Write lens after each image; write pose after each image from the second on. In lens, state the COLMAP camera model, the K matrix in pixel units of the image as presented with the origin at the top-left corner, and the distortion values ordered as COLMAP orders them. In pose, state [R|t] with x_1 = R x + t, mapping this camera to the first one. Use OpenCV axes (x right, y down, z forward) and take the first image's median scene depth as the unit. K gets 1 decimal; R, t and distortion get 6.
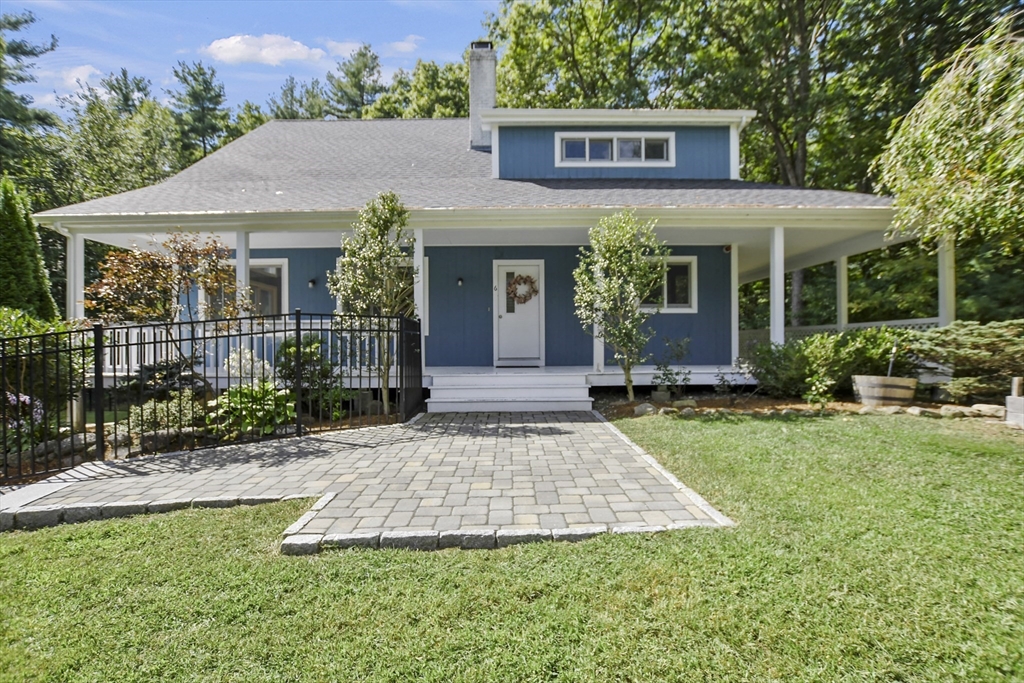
lens RADIAL K [[460.8, 0, 510.8], [0, 460.8, 331.0], [0, 0, 1]] dist [-0.003464, 0.003611]
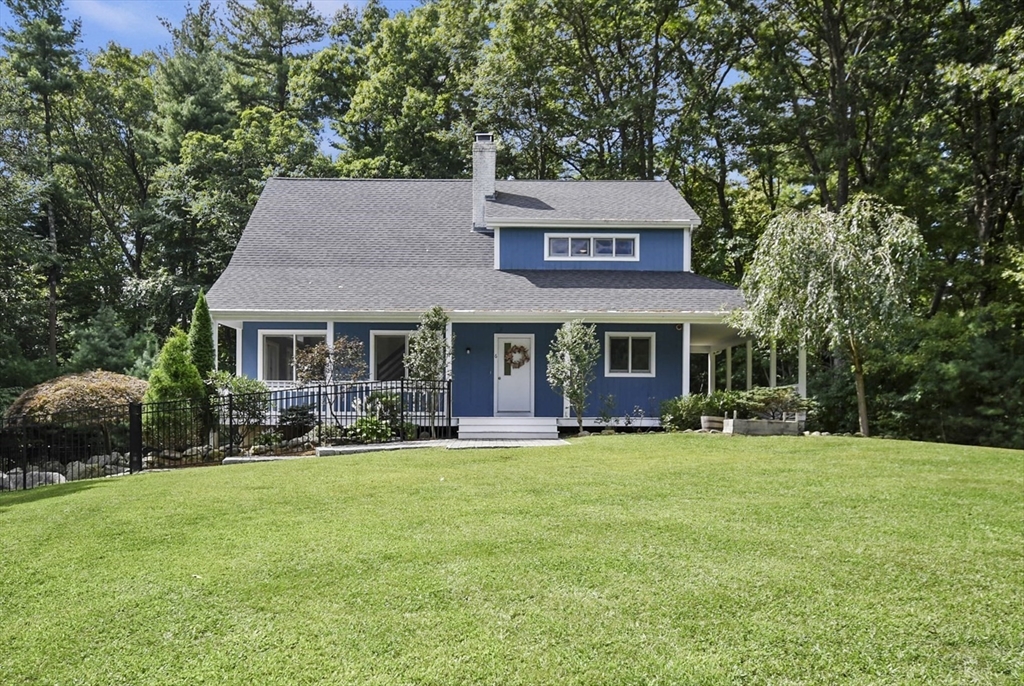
lens RADIAL K [[741.2, 0, 515.1], [0, 741.2, 348.2], [0, 0, 1]] dist [-0.004058, -0.000940]
pose [[0.999754, 0.011770, 0.018797, -0.018420], [-0.010685, 0.998326, -0.056836, 0.001020], [-0.019434, 0.056621, 0.998207, -1.017888]]
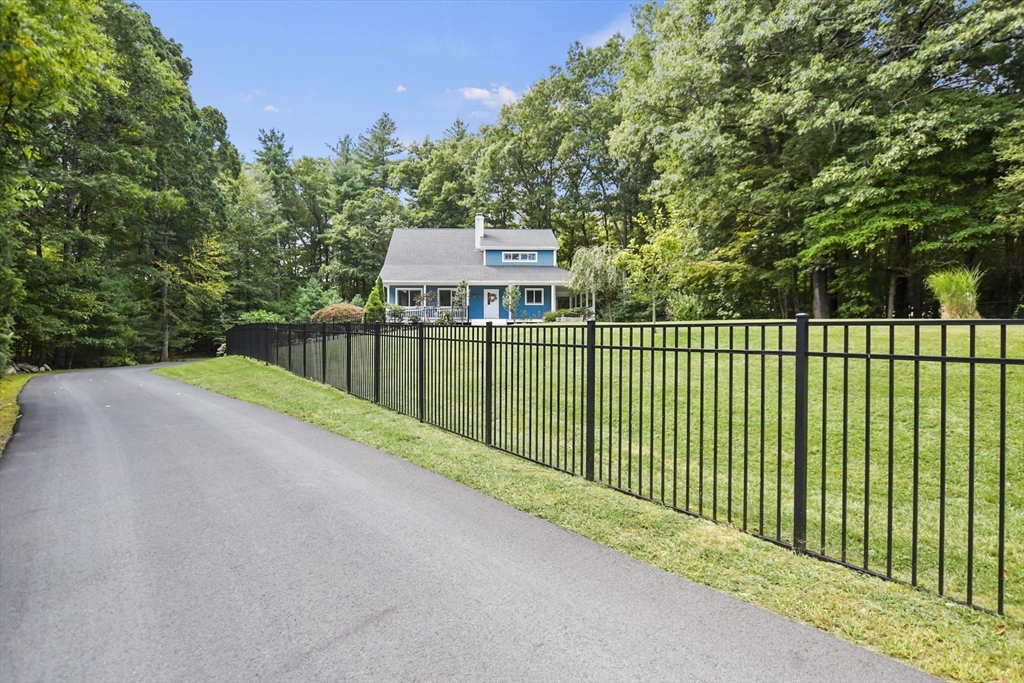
lens RADIAL K [[535.9, 0, 513.7], [0, 535.9, 336.5], [0, 0, 1]] dist [-0.001780, -0.000113]
pose [[0.998706, 0.003288, 0.050752, -0.018282], [-0.003669, 0.999966, 0.007414, 0.167020], [-0.050726, -0.007590, 0.998684, -2.972203]]
